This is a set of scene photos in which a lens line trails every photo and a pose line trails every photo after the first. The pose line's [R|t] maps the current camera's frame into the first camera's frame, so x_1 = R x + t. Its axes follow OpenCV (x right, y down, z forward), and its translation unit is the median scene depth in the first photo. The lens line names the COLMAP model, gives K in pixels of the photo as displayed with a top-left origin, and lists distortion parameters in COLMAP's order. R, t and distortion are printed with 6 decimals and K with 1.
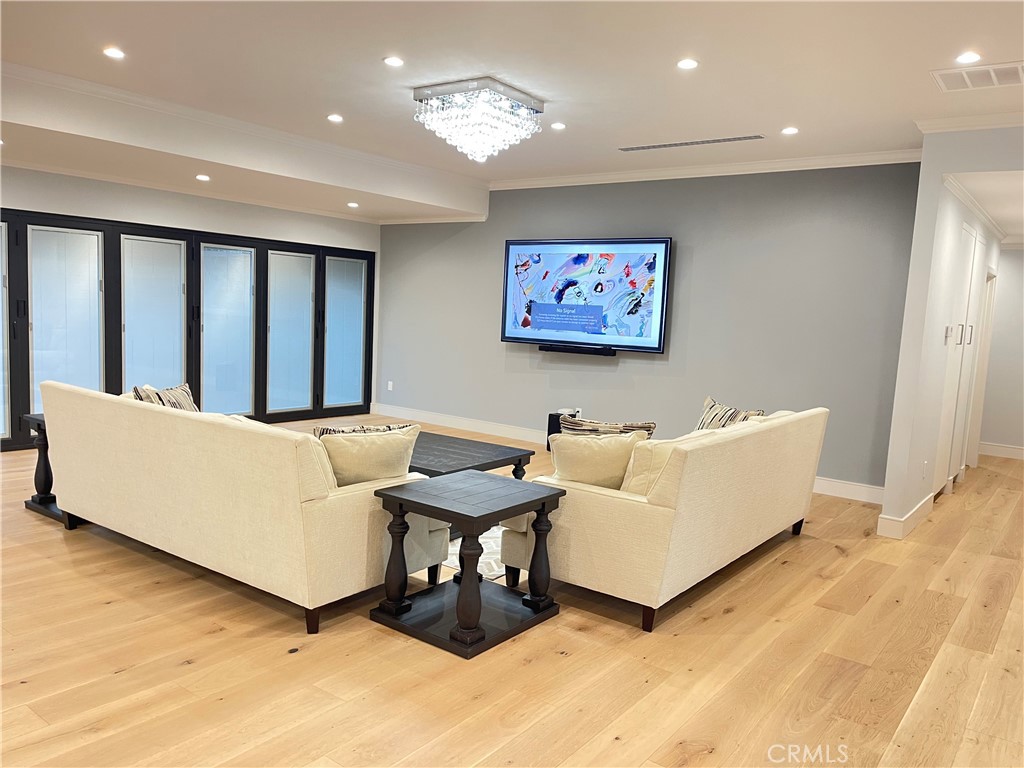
lens RADIAL K [[776.4, 0, 510.7], [0, 776.4, 387.1], [0, 0, 1]] dist [0.089624, -0.114456]
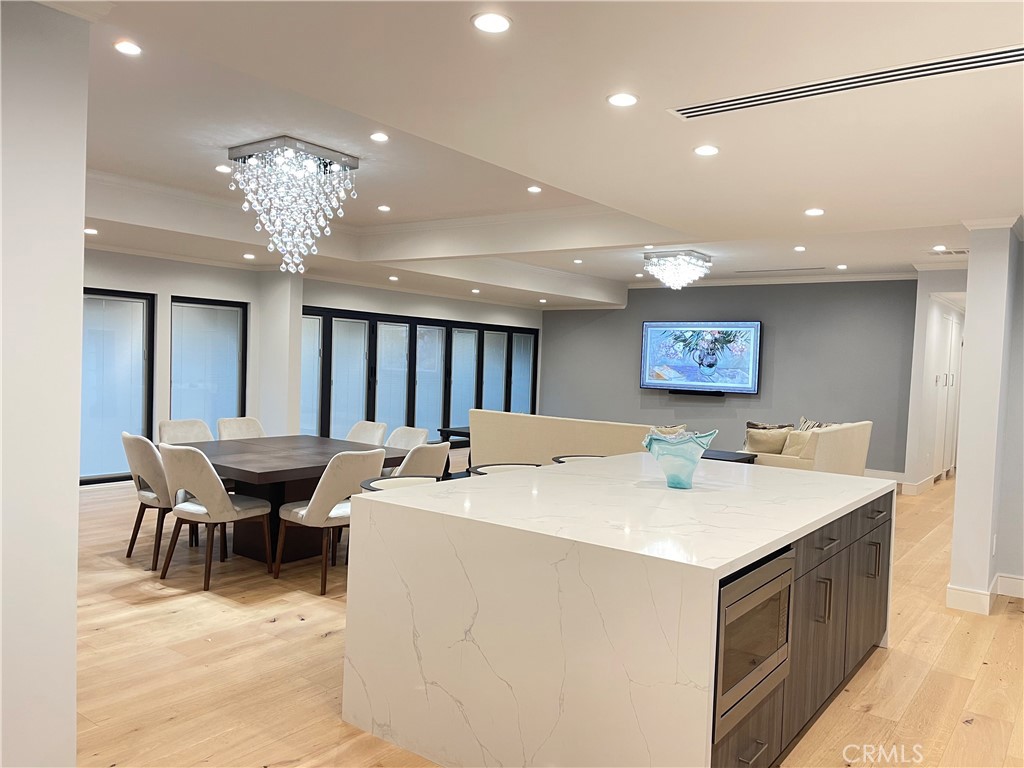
lens RADIAL K [[776.4, 0, 510.7], [0, 776.4, 387.1], [0, 0, 1]] dist [0.089624, -0.114456]
pose [[0.999915, -0.012846, 0.002433, -0.298303], [0.012986, 0.997416, -0.070655, 0.045650], [-0.001519, 0.070681, 0.997498, -0.557914]]
